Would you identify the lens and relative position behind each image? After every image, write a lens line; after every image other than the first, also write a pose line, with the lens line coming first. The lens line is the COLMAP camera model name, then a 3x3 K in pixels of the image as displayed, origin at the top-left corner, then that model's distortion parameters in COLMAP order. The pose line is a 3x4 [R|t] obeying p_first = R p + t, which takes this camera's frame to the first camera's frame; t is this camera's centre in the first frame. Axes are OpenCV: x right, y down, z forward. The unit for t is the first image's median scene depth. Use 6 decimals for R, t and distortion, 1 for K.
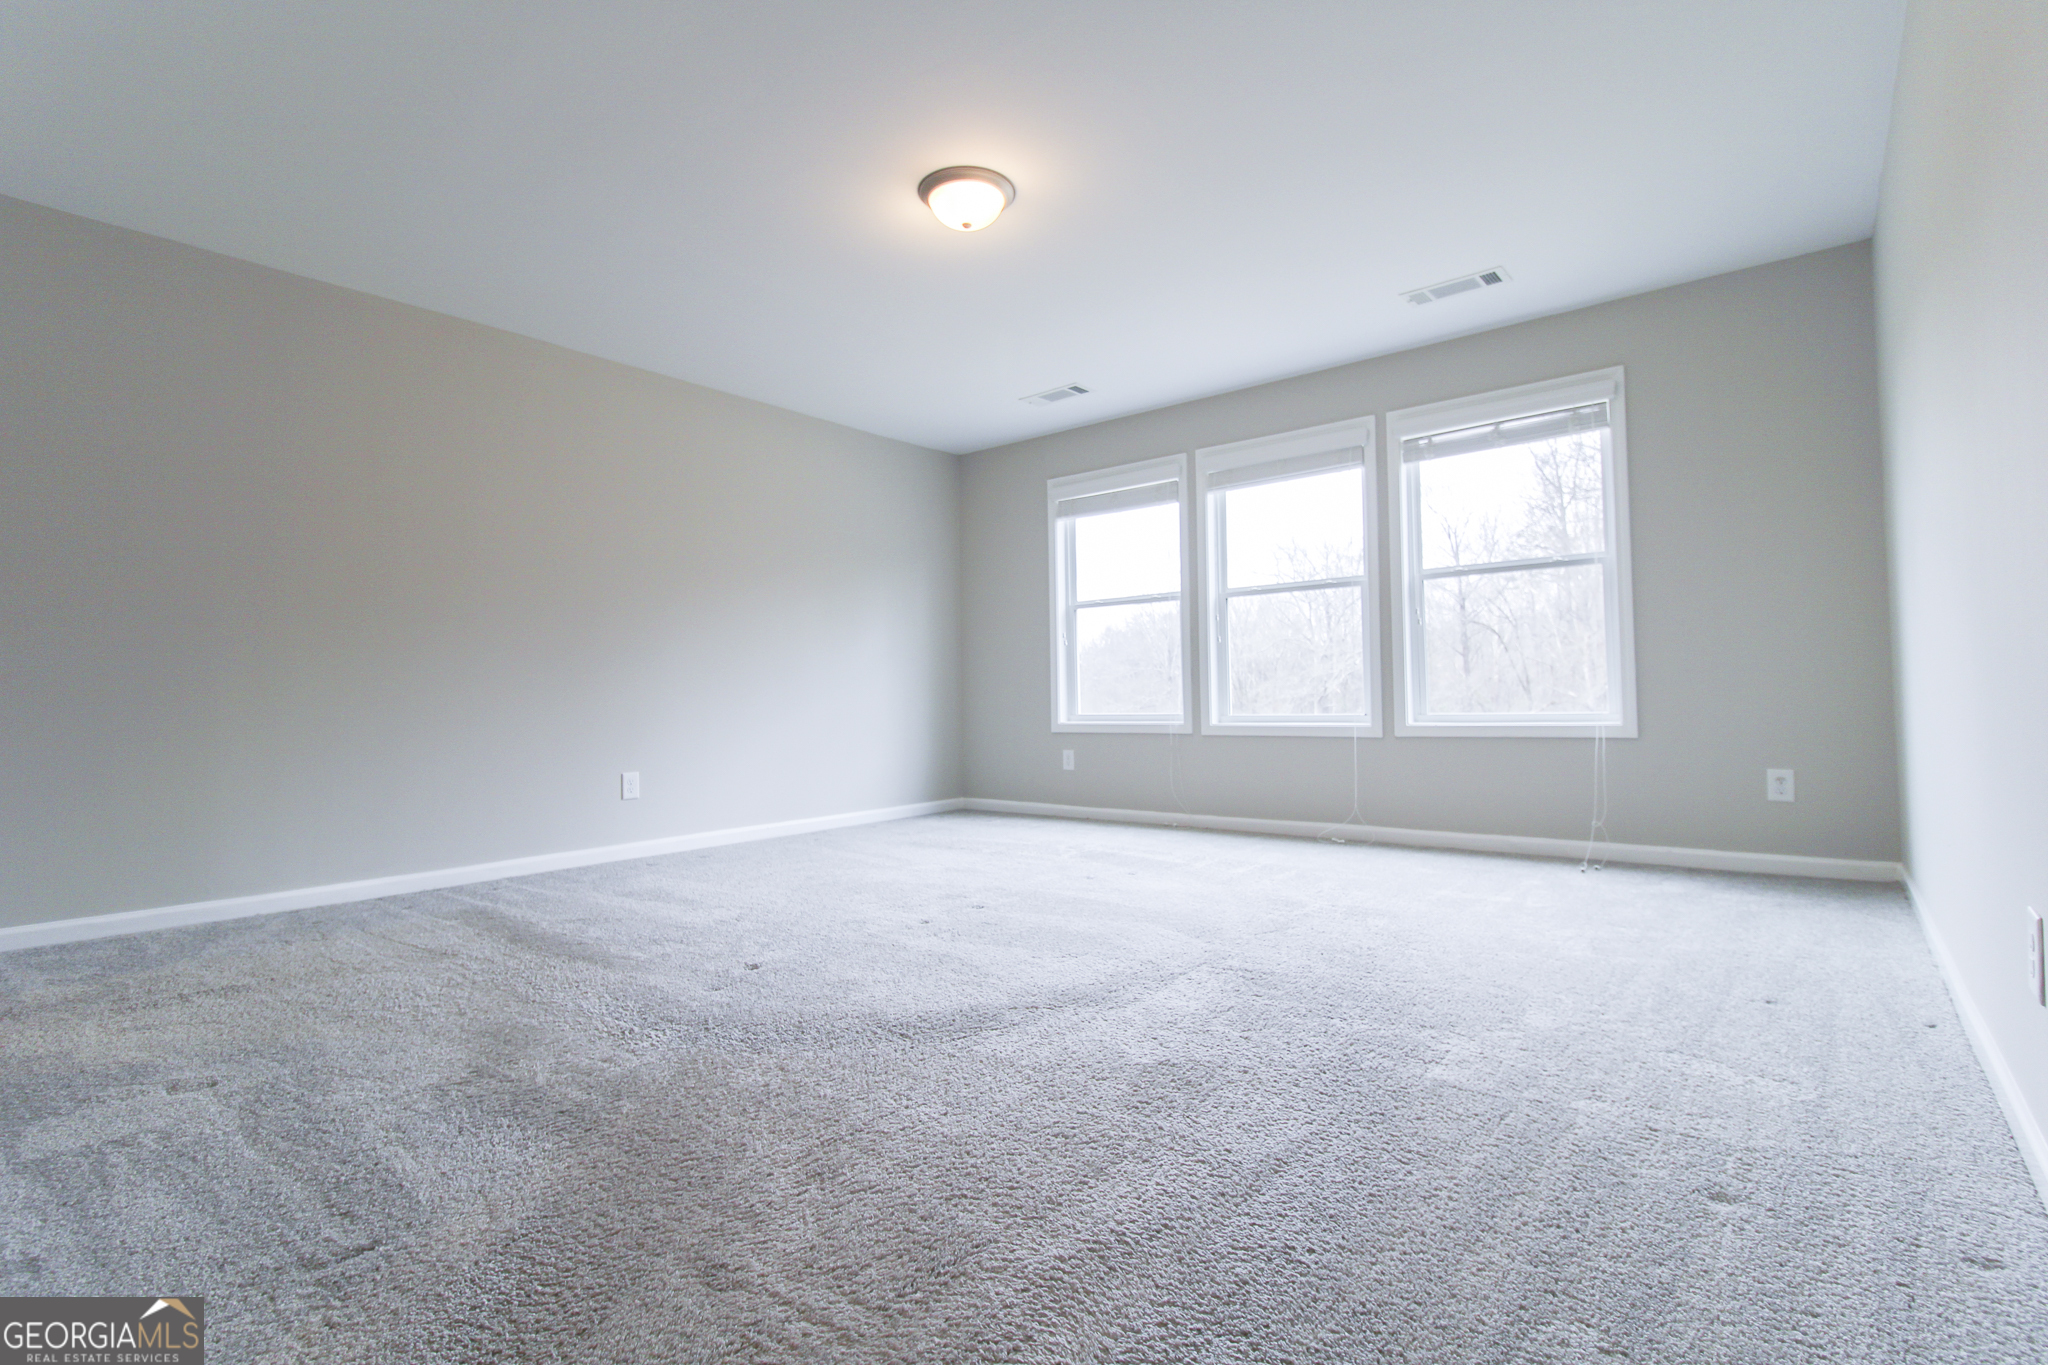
lens RADIAL K [[938.4, 0, 1034.5], [0, 938.4, 665.4], [0, 0, 1]] dist [0.019814, -0.013515]
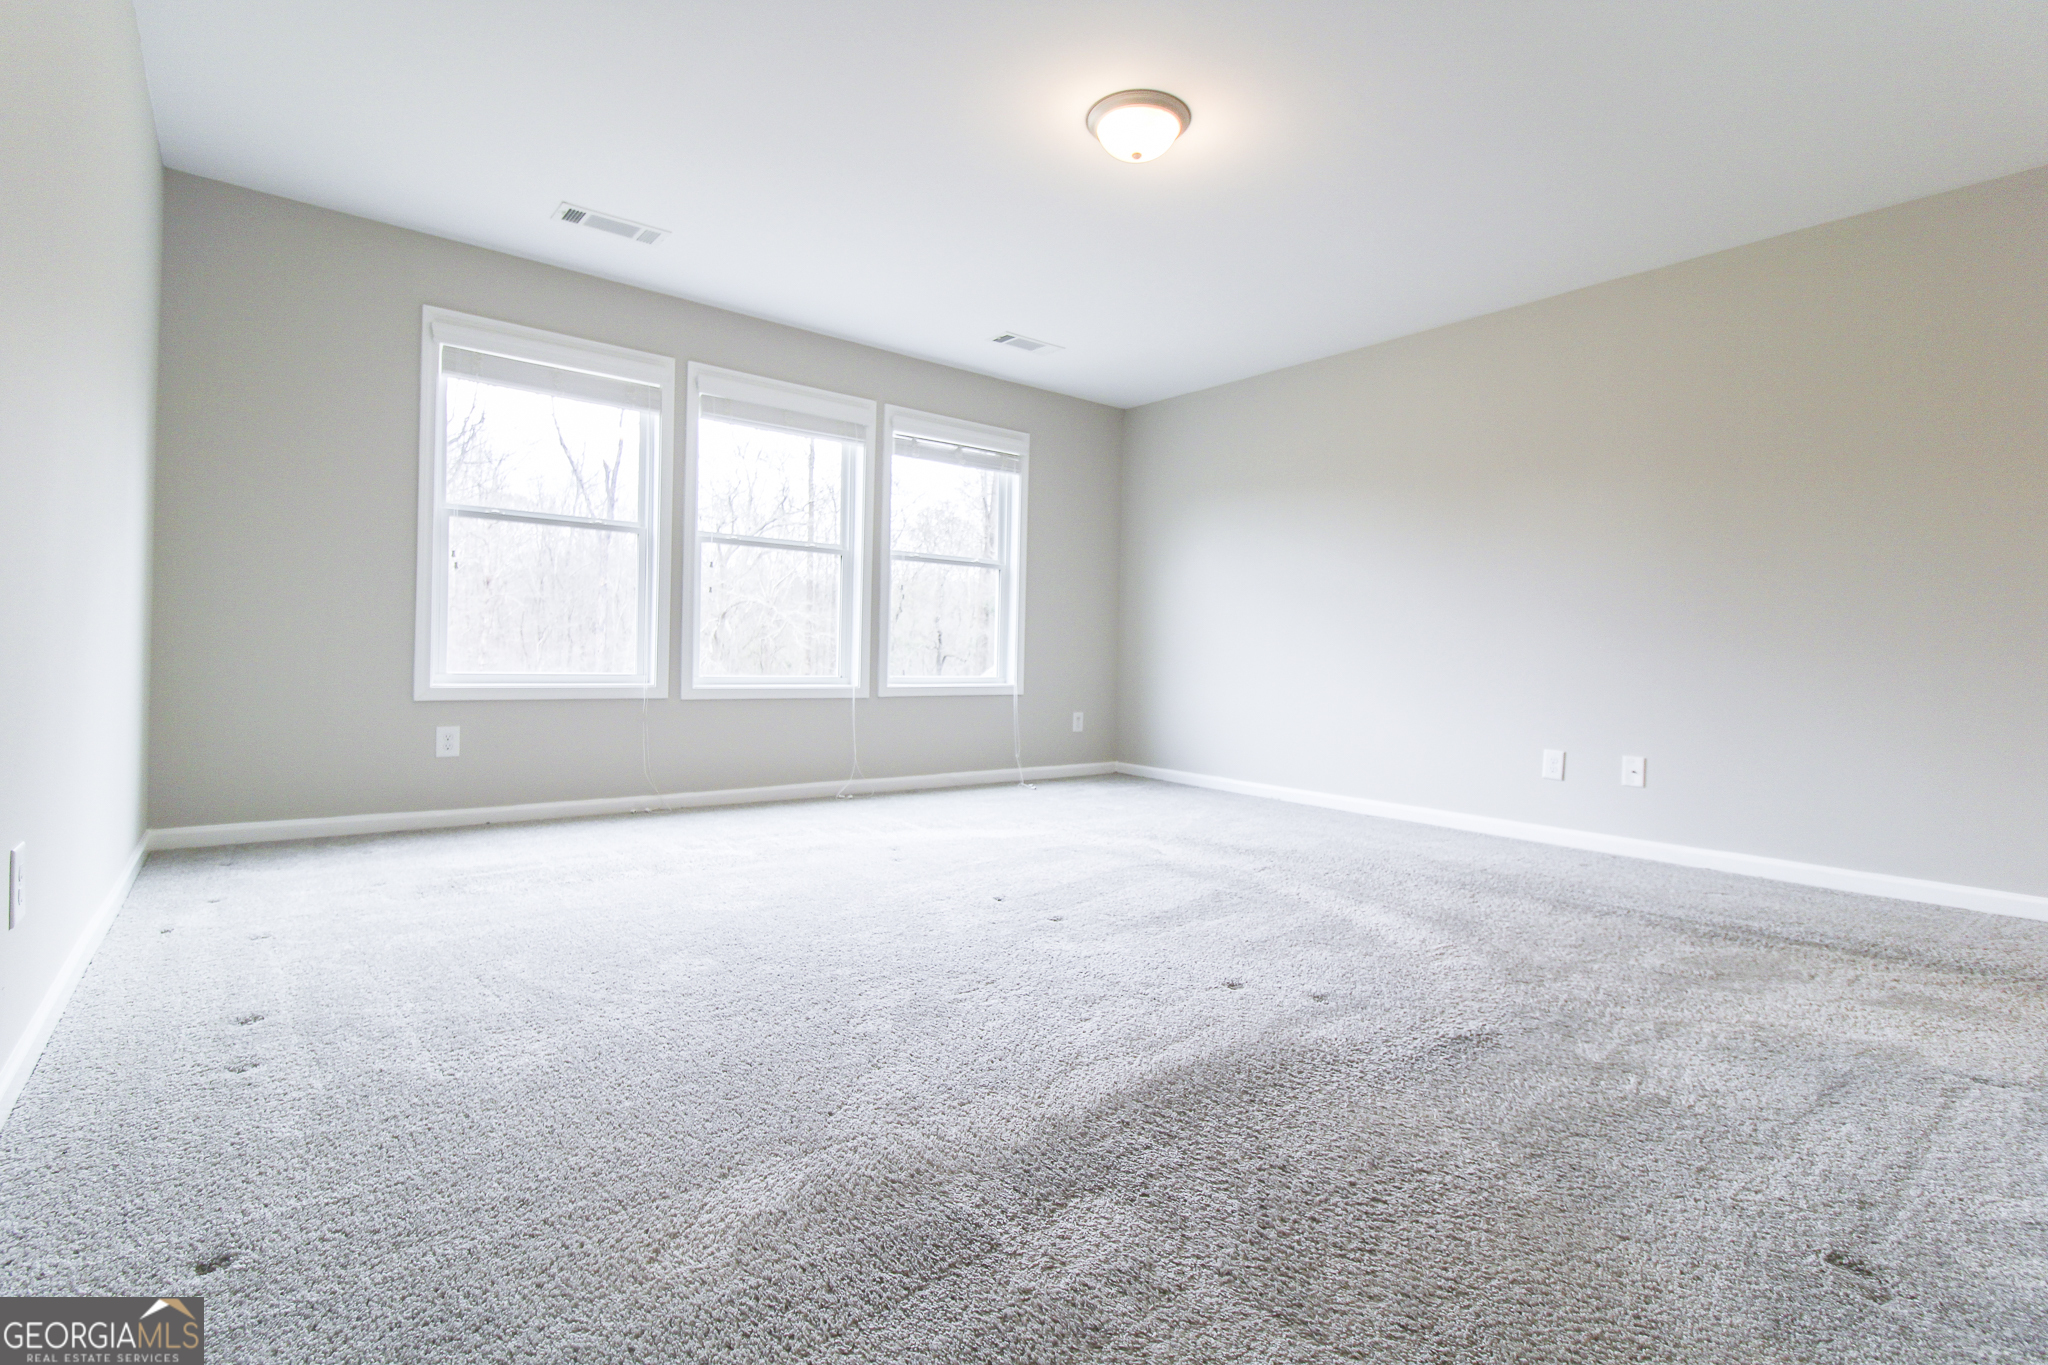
lens RADIAL K [[938.4, 0, 1034.5], [0, 938.4, 665.4], [0, 0, 1]] dist [0.019814, -0.013515]
pose [[0.232914, 0.019566, 0.972301, -0.643500], [-0.057275, 0.998338, -0.006369, 0.034111], [-0.970809, -0.054205, 0.233647, 0.548863]]
